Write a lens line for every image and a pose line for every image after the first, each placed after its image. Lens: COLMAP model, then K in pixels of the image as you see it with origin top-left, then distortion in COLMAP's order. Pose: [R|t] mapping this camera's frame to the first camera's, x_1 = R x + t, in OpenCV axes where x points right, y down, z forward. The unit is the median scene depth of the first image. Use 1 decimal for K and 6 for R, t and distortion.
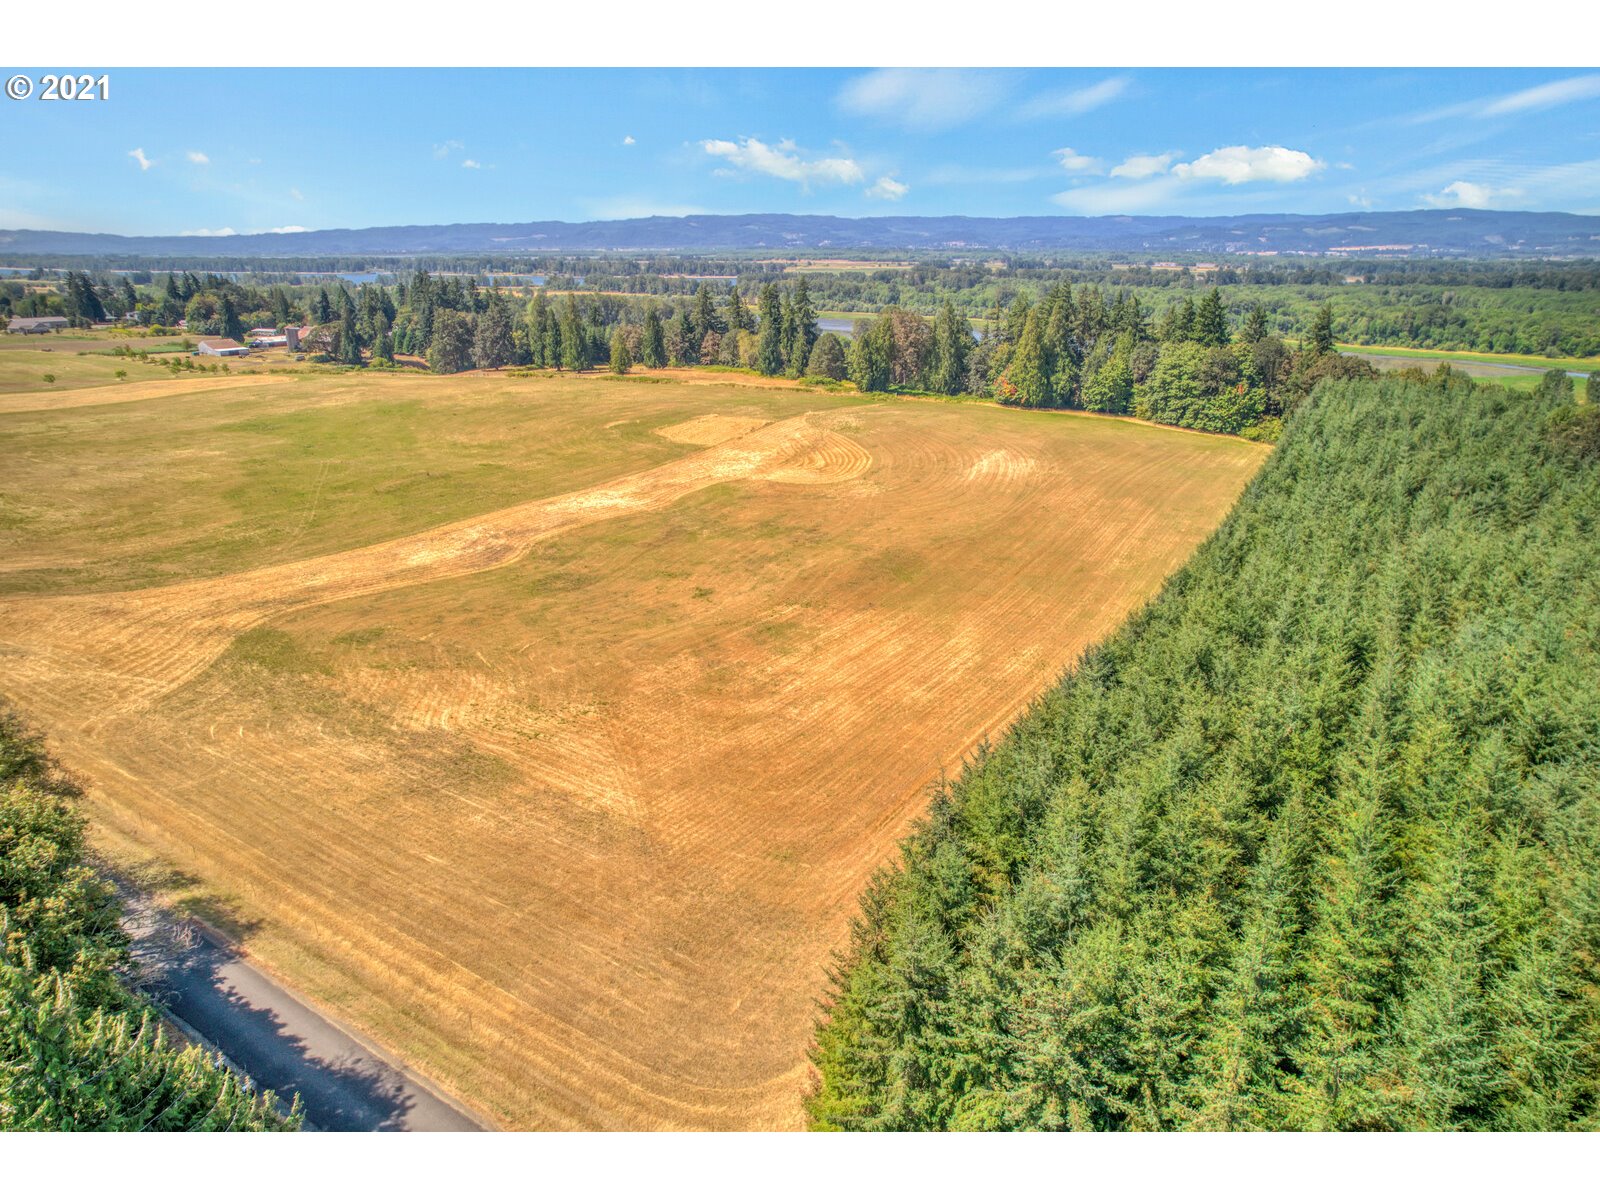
lens RADIAL K [[1022.3, 0, 805.0], [0, 1022.3, 605.5], [0, 0, 1]] dist [-0.071708, 0.061557]
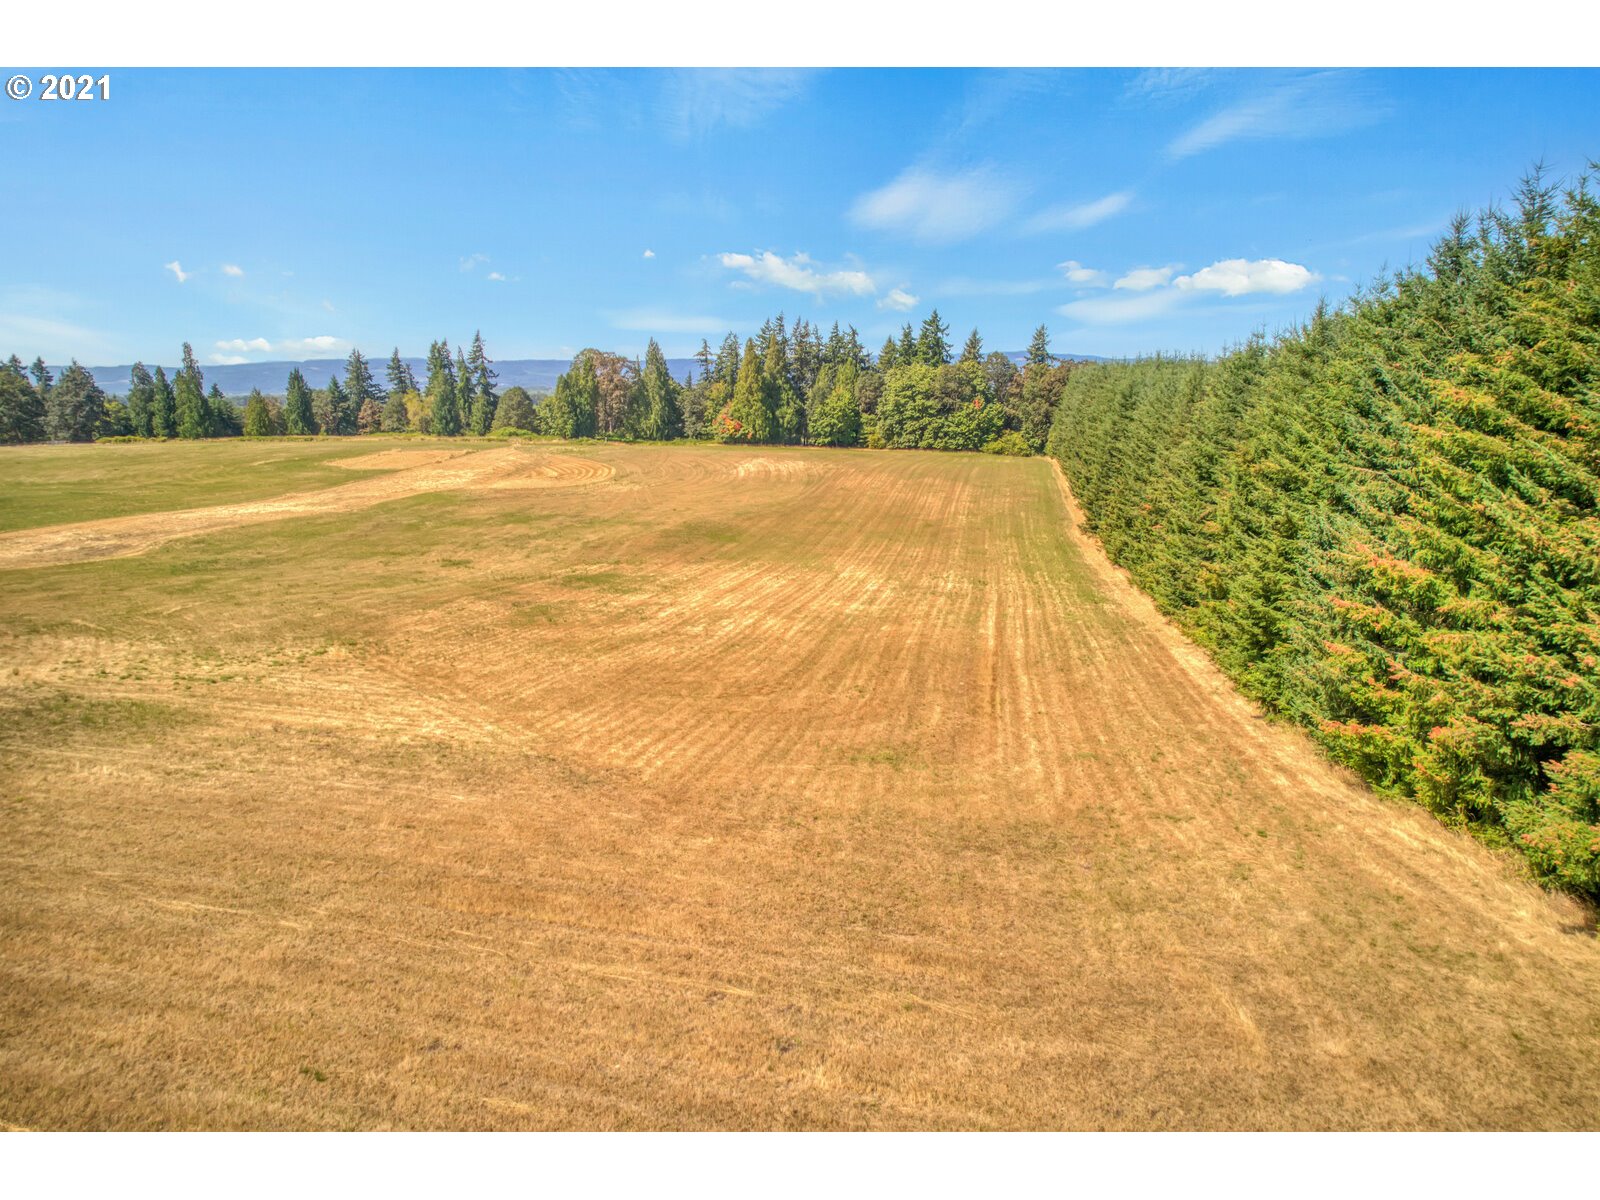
lens RADIAL K [[1022.3, 0, 803.2], [0, 1022.3, 602.9], [0, 0, 1]] dist [-0.071708, 0.061557]
pose [[0.942729, -0.074446, 0.325145, -0.046588], [0.116962, 0.986663, -0.113212, 0.052751], [-0.312380, 0.144758, 0.938863, 0.135208]]
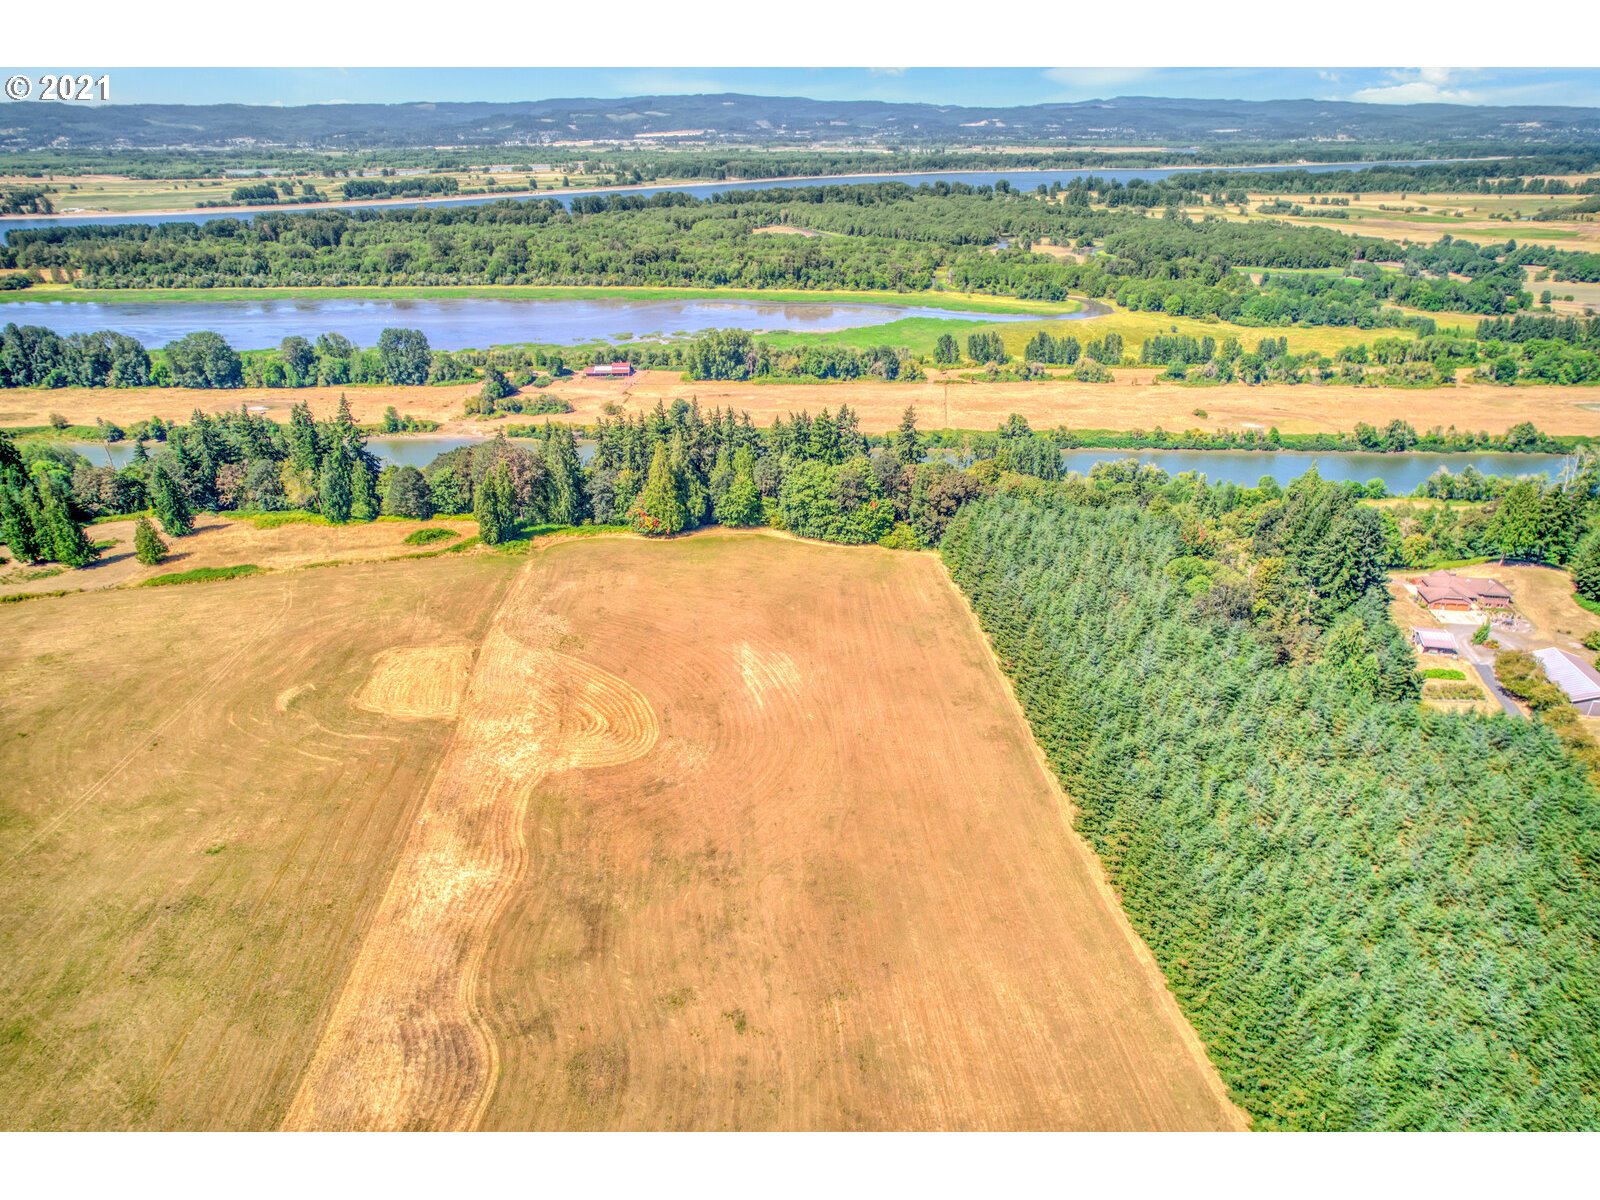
lens RADIAL K [[1022.3, 0, 800.8], [0, 1022.3, 604.3], [0, 0, 1]] dist [-0.071708, 0.061557]
pose [[0.818054, -0.252017, 0.516987, -0.207218], [0.200290, 0.967450, 0.154676, -0.246396], [-0.539140, -0.022986, 0.841902, 0.067467]]
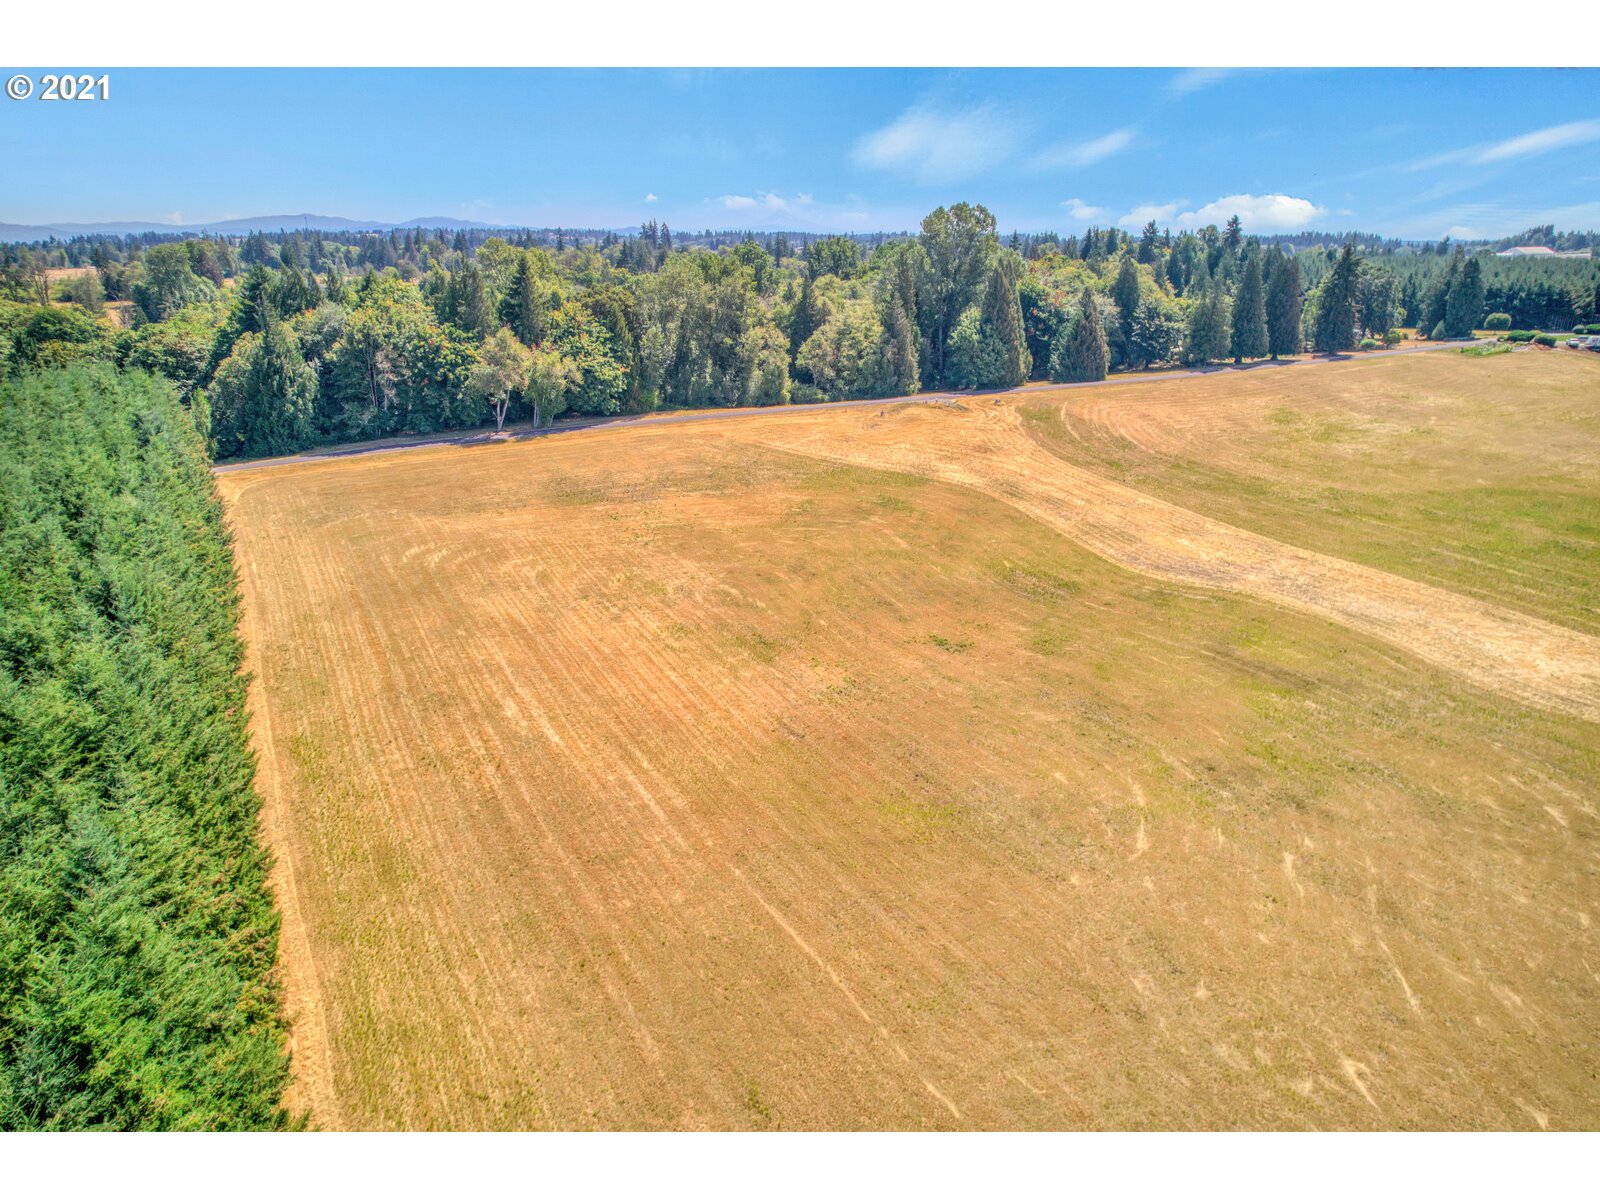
lens RADIAL K [[1022.3, 0, 797.4], [0, 1022.3, 597.6], [0, 0, 1]] dist [-0.071708, 0.061557]
pose [[-0.510369, 0.289648, -0.809708, 0.231034], [-0.283679, 0.832159, 0.476485, -0.156154], [0.811819, 0.472881, -0.342541, 0.516796]]
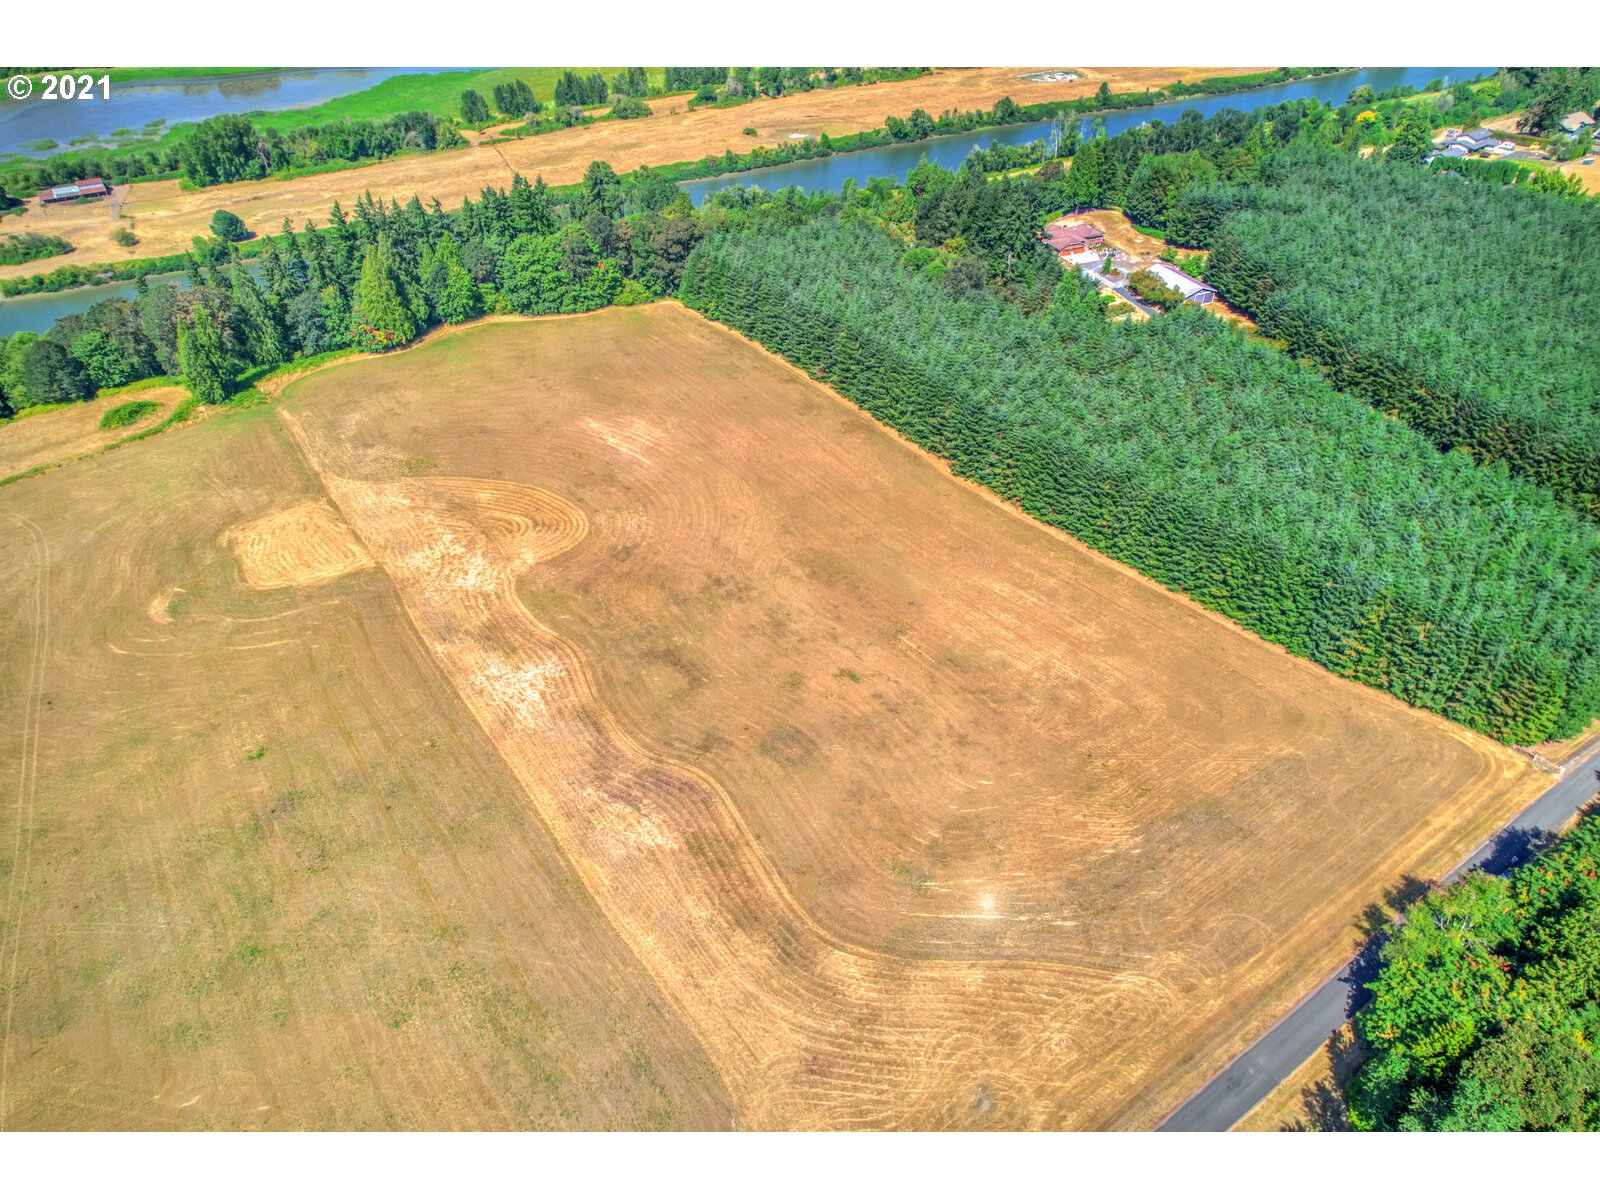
lens RADIAL K [[1022.3, 0, 800.3], [0, 1022.3, 606.3], [0, 0, 1]] dist [-0.071708, 0.061557]
pose [[0.397702, -0.583810, 0.707813, -0.430200], [0.330214, 0.810827, 0.483238, -0.315909], [-0.856033, 0.041546, 0.515250, 0.186278]]
